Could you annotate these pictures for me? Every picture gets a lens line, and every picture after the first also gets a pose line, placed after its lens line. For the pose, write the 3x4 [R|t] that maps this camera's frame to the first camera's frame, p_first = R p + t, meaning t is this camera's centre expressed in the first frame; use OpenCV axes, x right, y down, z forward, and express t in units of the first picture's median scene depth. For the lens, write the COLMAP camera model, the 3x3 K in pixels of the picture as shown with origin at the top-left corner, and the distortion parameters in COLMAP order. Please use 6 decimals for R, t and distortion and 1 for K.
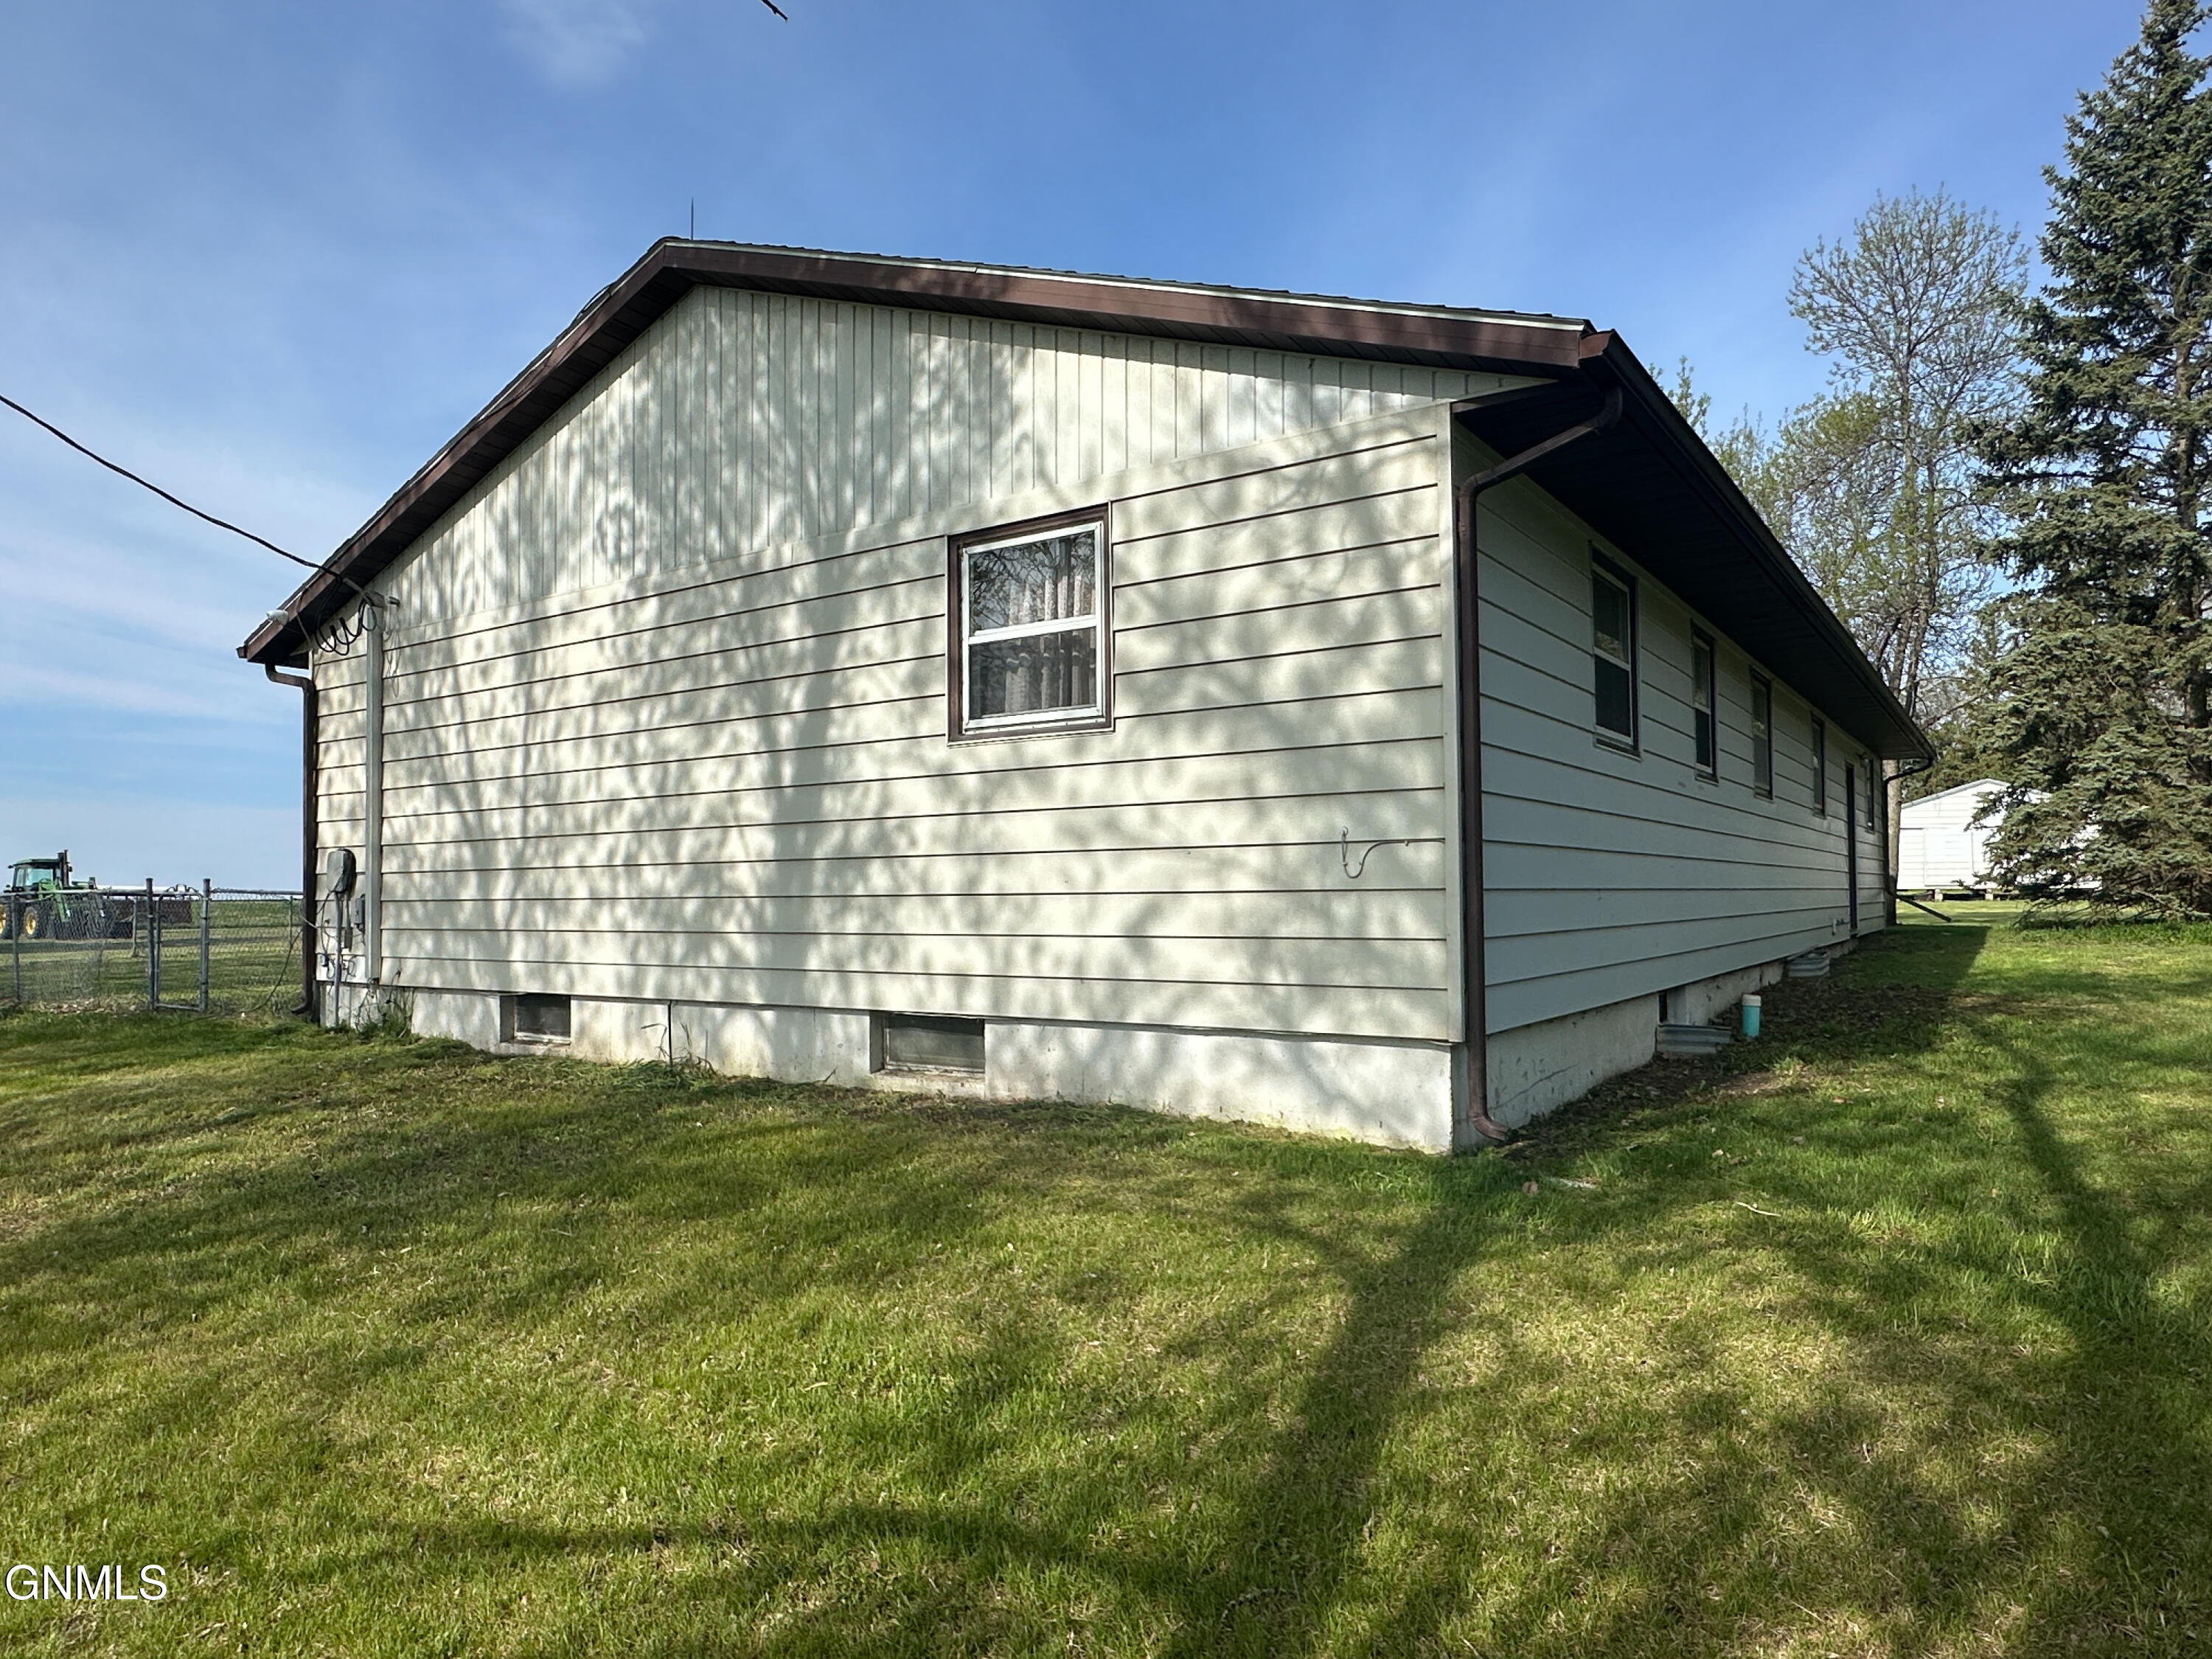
lens RADIAL K [[1338.0, 0, 1103.3], [0, 1338.0, 839.1], [0, 0, 1]] dist [0.000849, -0.000009]
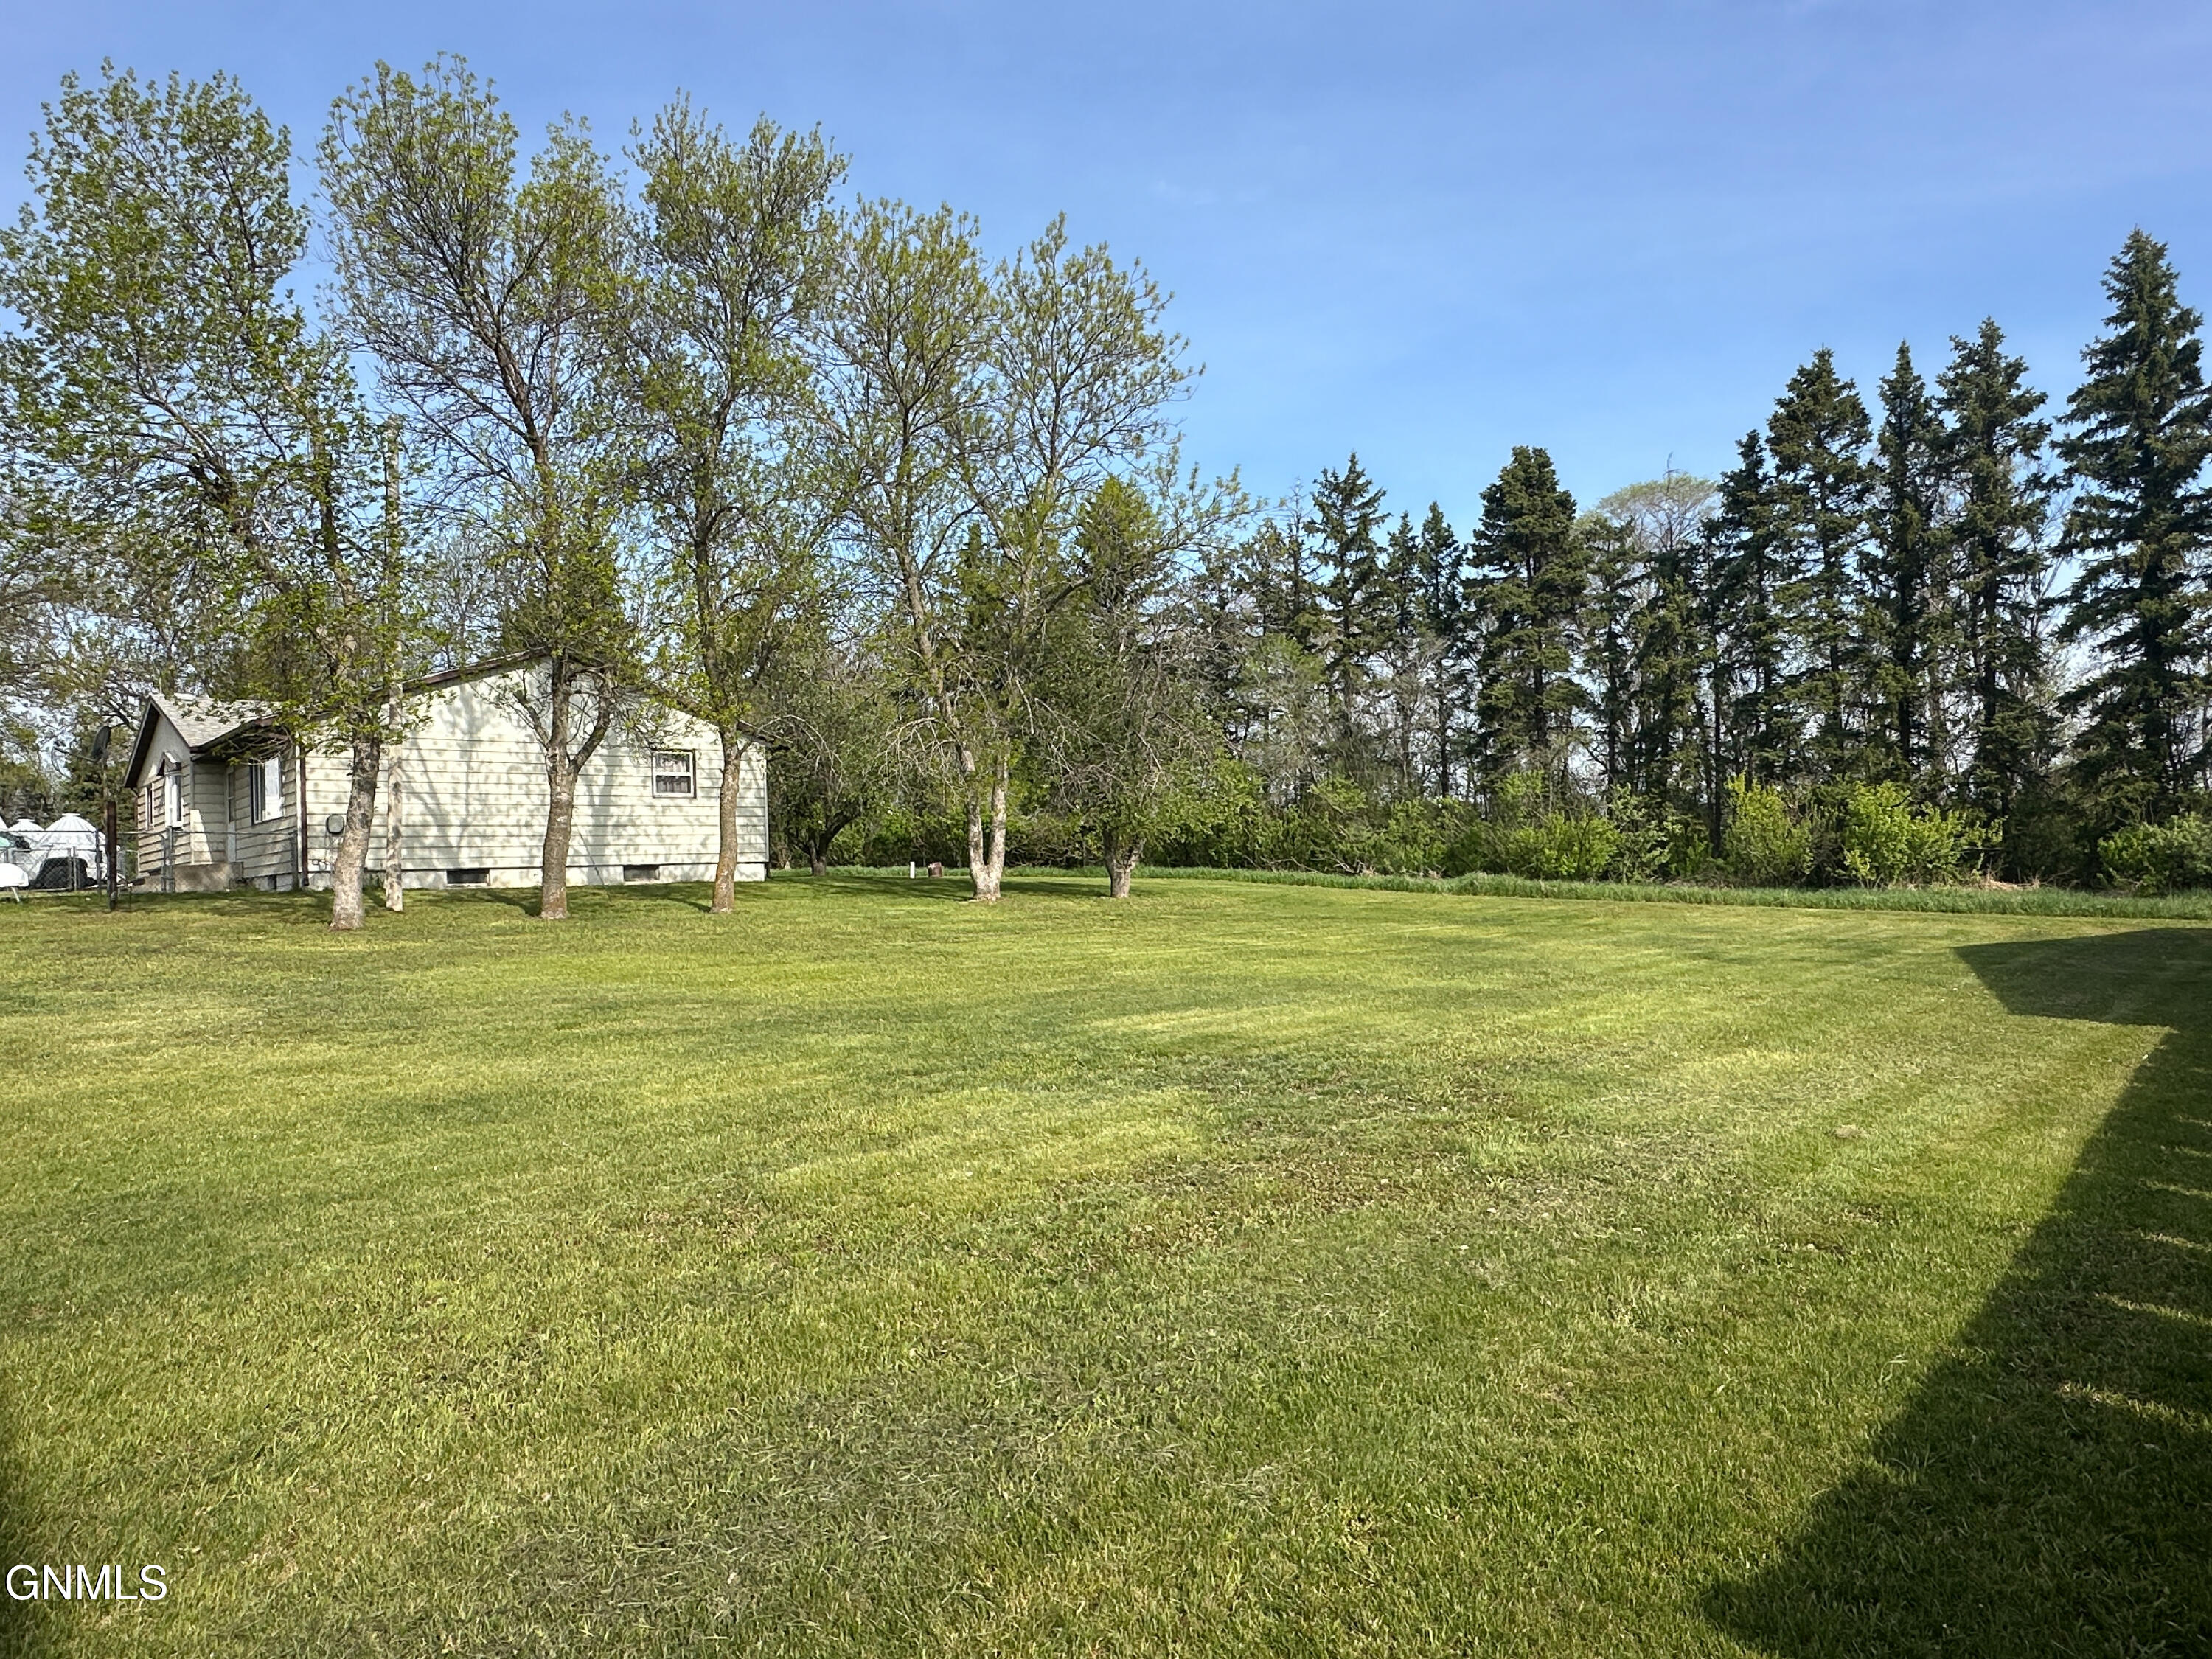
lens RADIAL K [[1338.0, 0, 1104.0], [0, 1338.0, 835.5], [0, 0, 1]] dist [0.000849, -0.000009]
pose [[0.248942, 0.014332, 0.968412, -3.121316], [-0.029214, 0.999547, -0.007283, 0.027119], [-0.968078, -0.026478, 0.249248, -1.141066]]
